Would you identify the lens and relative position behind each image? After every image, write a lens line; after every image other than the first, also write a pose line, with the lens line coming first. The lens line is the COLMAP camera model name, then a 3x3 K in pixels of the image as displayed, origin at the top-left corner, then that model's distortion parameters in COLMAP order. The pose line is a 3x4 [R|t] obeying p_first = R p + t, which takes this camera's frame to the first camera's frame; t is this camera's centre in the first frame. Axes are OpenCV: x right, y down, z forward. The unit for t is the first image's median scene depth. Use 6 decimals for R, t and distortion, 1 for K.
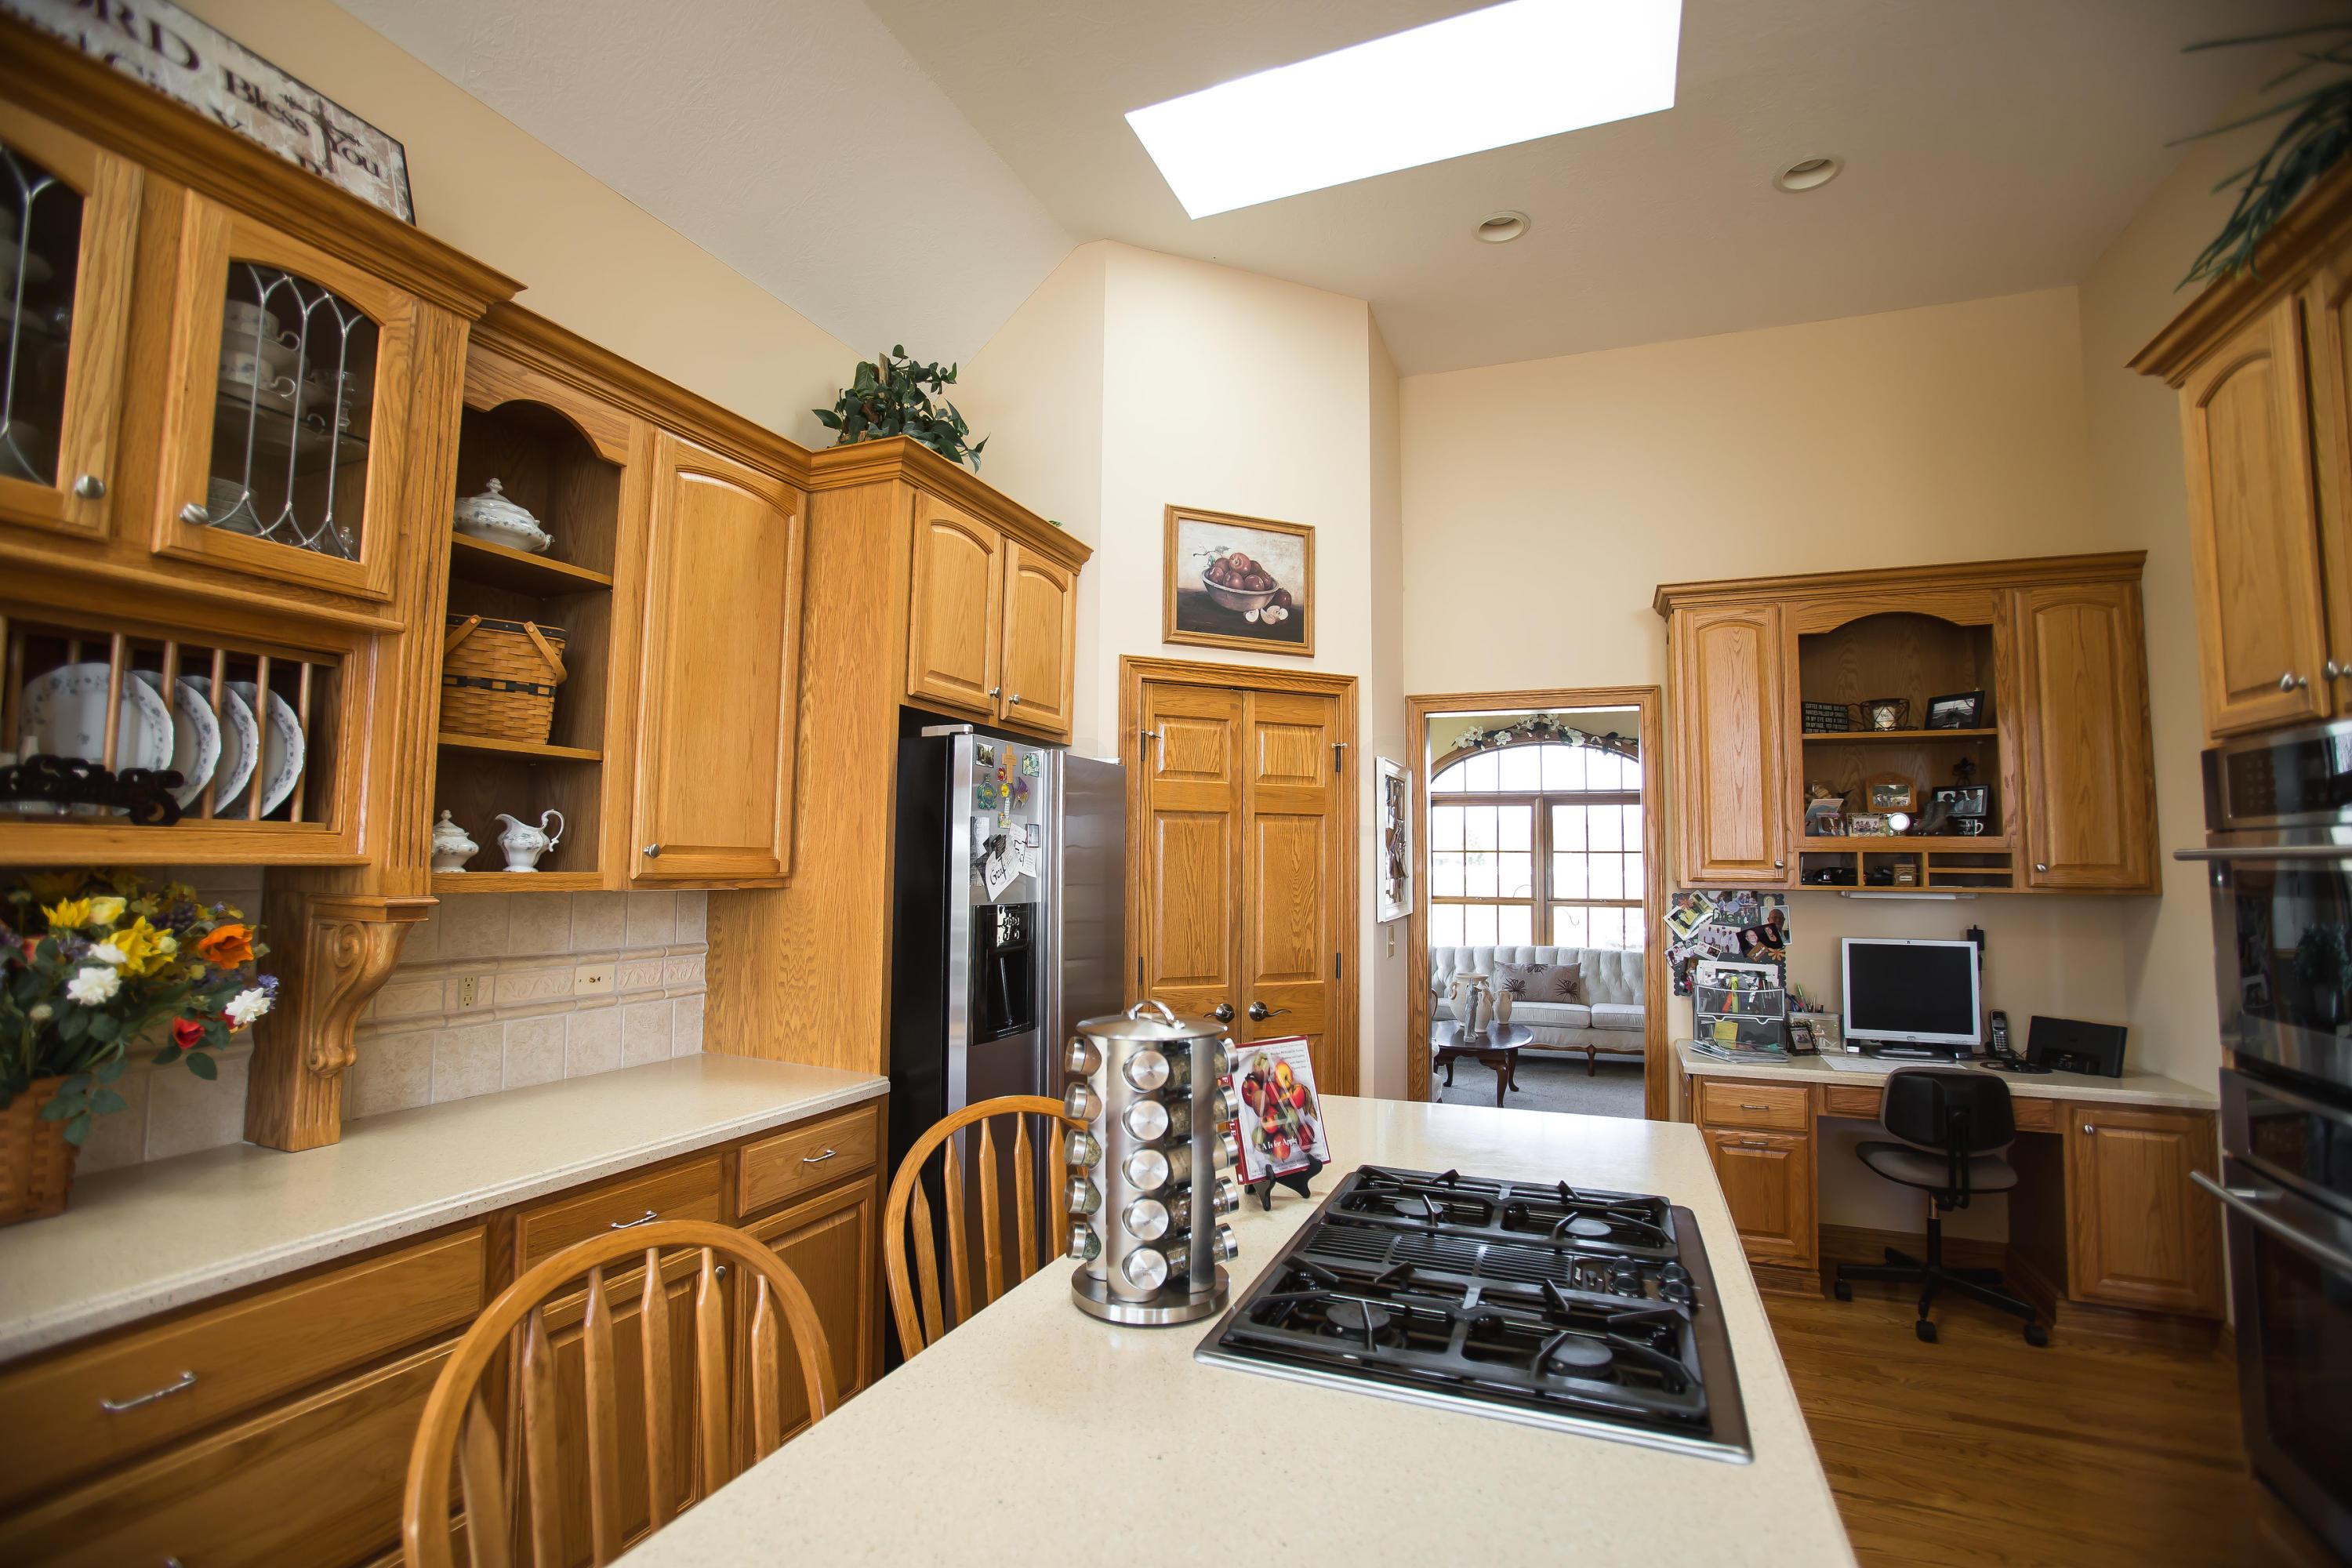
lens RADIAL K [[1077.3, 0, 1173.9], [0, 1077.3, 783.5], [0, 0, 1]] dist [-0.075742, 0.030453]
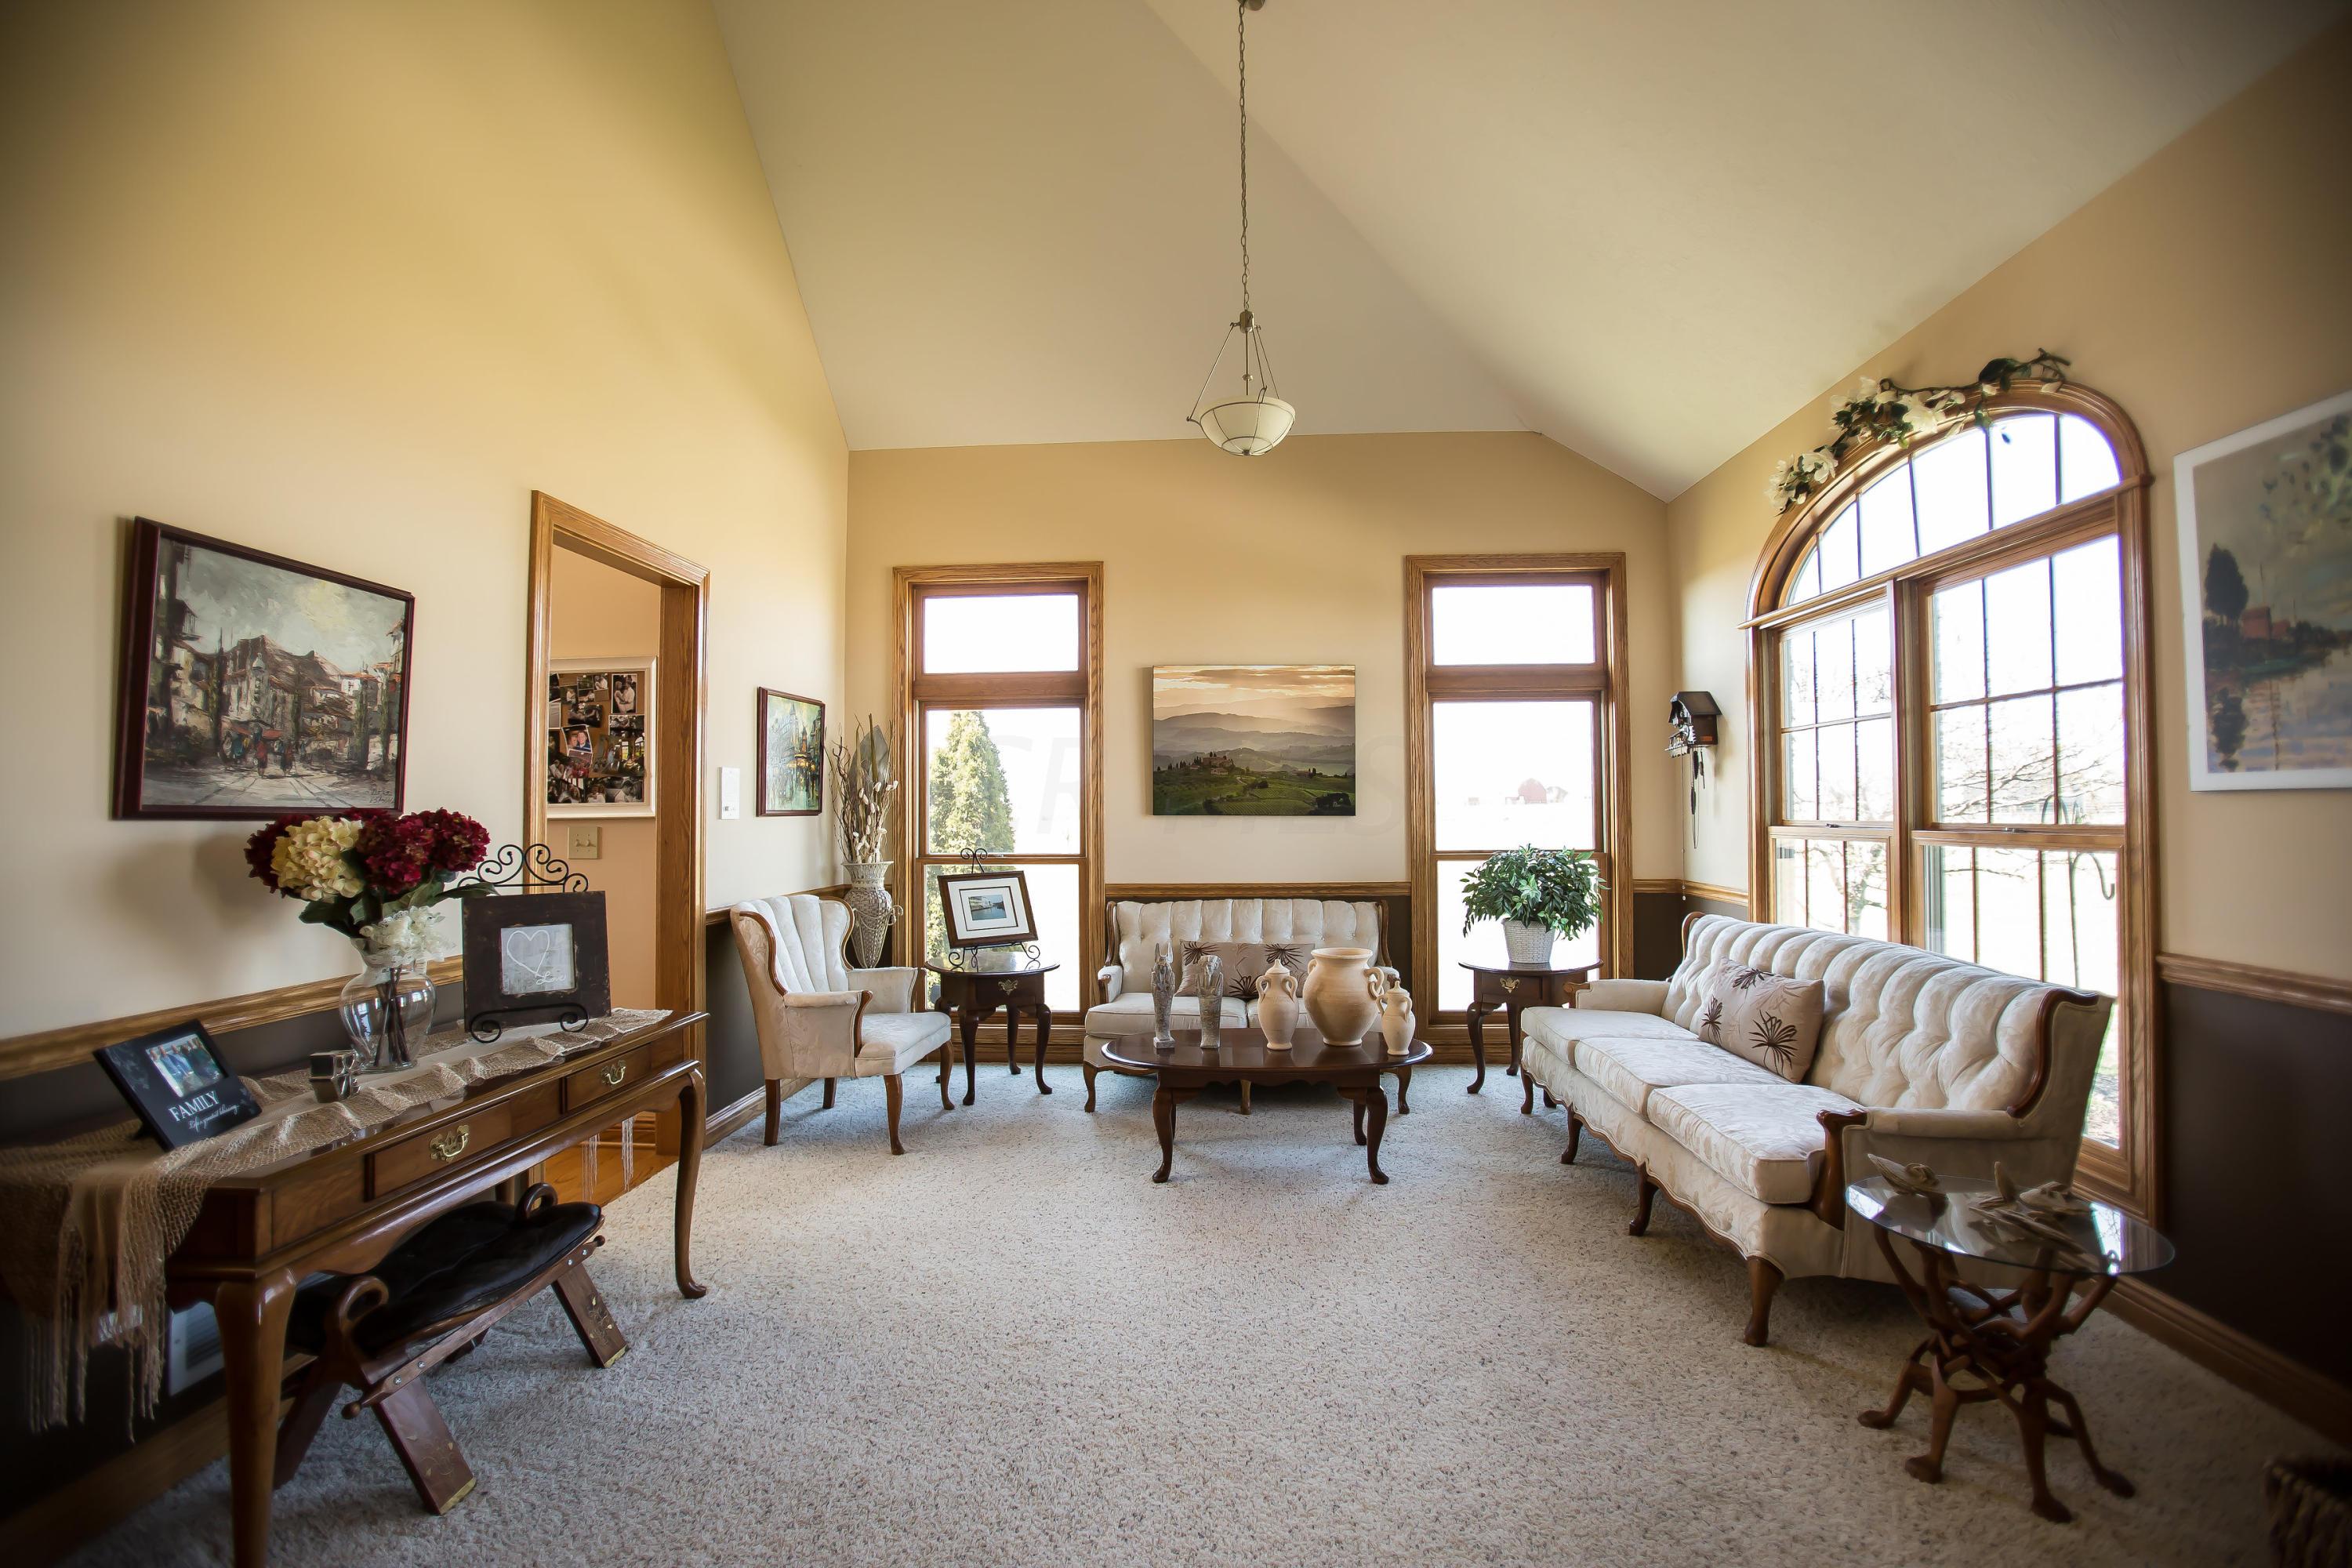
lens RADIAL K [[1075.0, 0, 1173.3], [0, 1075.0, 783.9], [0, 0, 1]] dist [-0.078304, 0.031855]
pose [[0.316012, -0.042629, -0.947797, 2.411404], [0.080005, 0.996629, -0.018150, 0.291283], [0.945376, -0.070093, 0.318357, 2.294090]]
